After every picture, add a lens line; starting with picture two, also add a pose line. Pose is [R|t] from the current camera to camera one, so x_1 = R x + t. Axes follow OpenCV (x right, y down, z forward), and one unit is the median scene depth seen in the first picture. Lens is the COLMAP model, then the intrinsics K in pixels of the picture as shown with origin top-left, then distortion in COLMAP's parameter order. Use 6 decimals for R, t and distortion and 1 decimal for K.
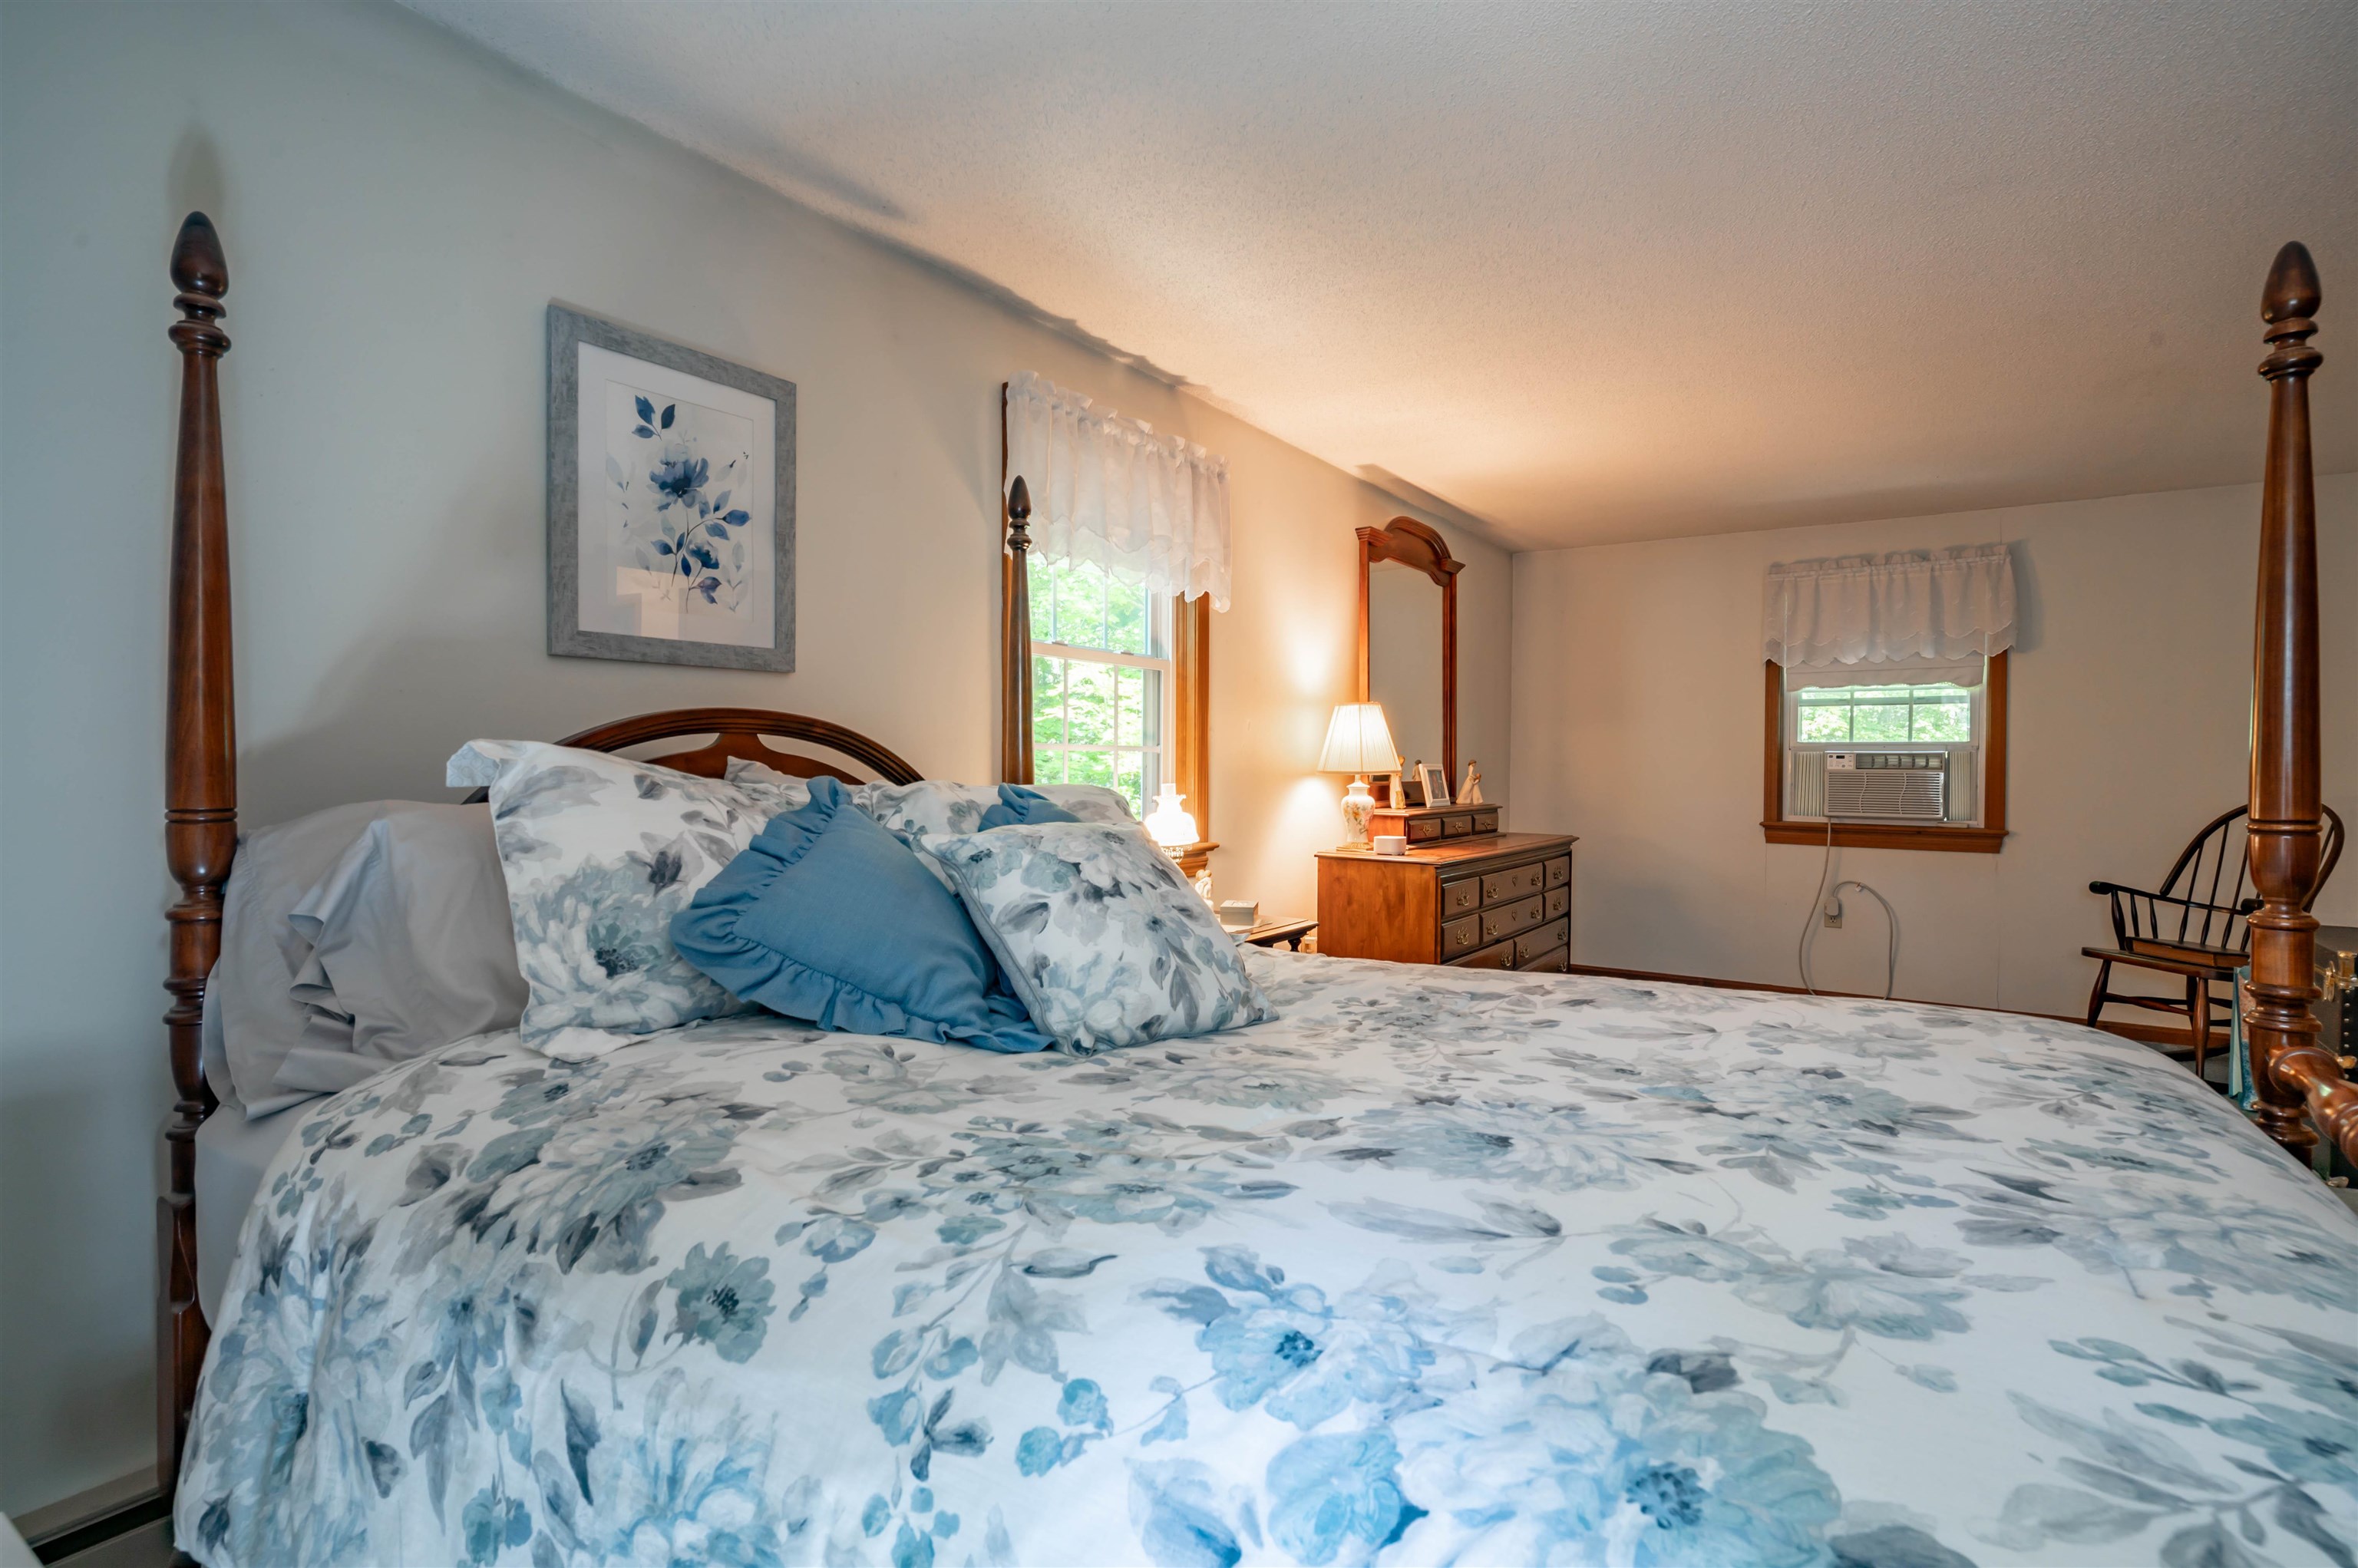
lens RADIAL K [[1132.4, 0, 1119.1], [0, 1132.4, 787.2], [0, 0, 1]] dist [-0.009946, 0.004214]
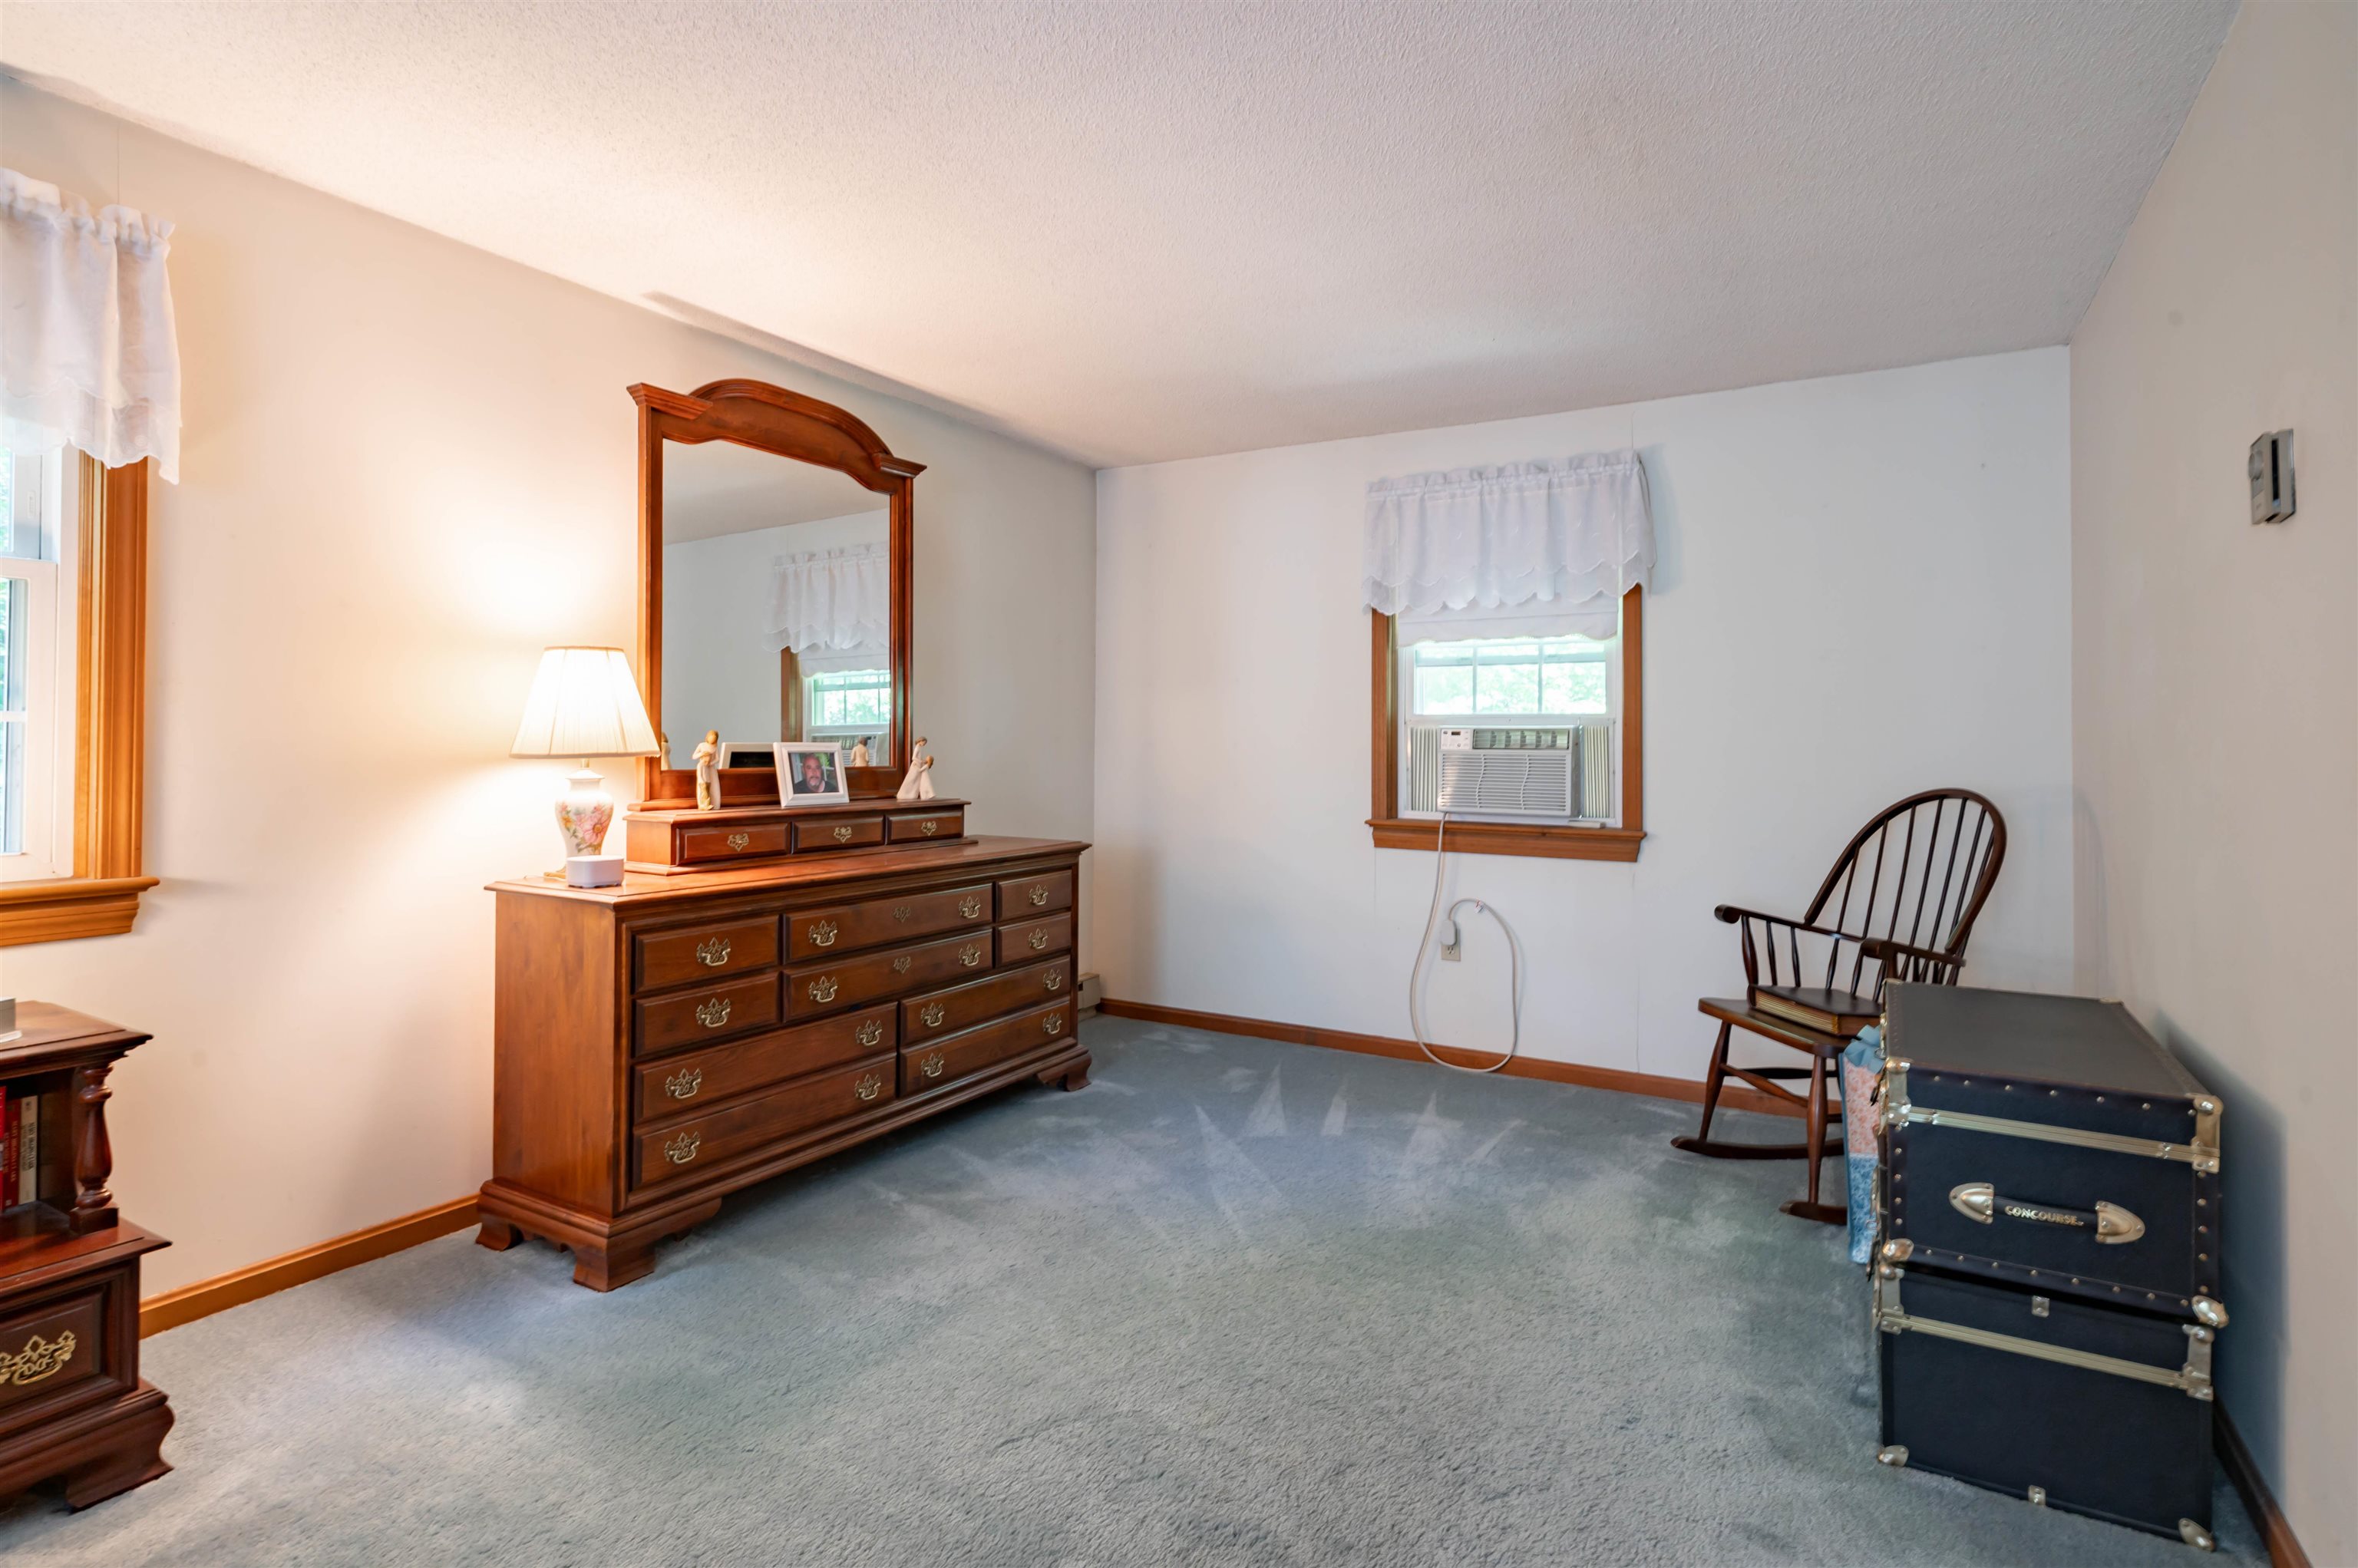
lens RADIAL K [[1132.4, 0, 1206.2], [0, 1132.4, 729.9], [0, 0, 1]] dist [-0.009946, 0.004214]
pose [[0.995440, 0.001934, 0.095375, 0.420425], [0.000939, 0.999547, -0.030066, -0.006709], [-0.095390, 0.030019, 0.994987, 0.275199]]
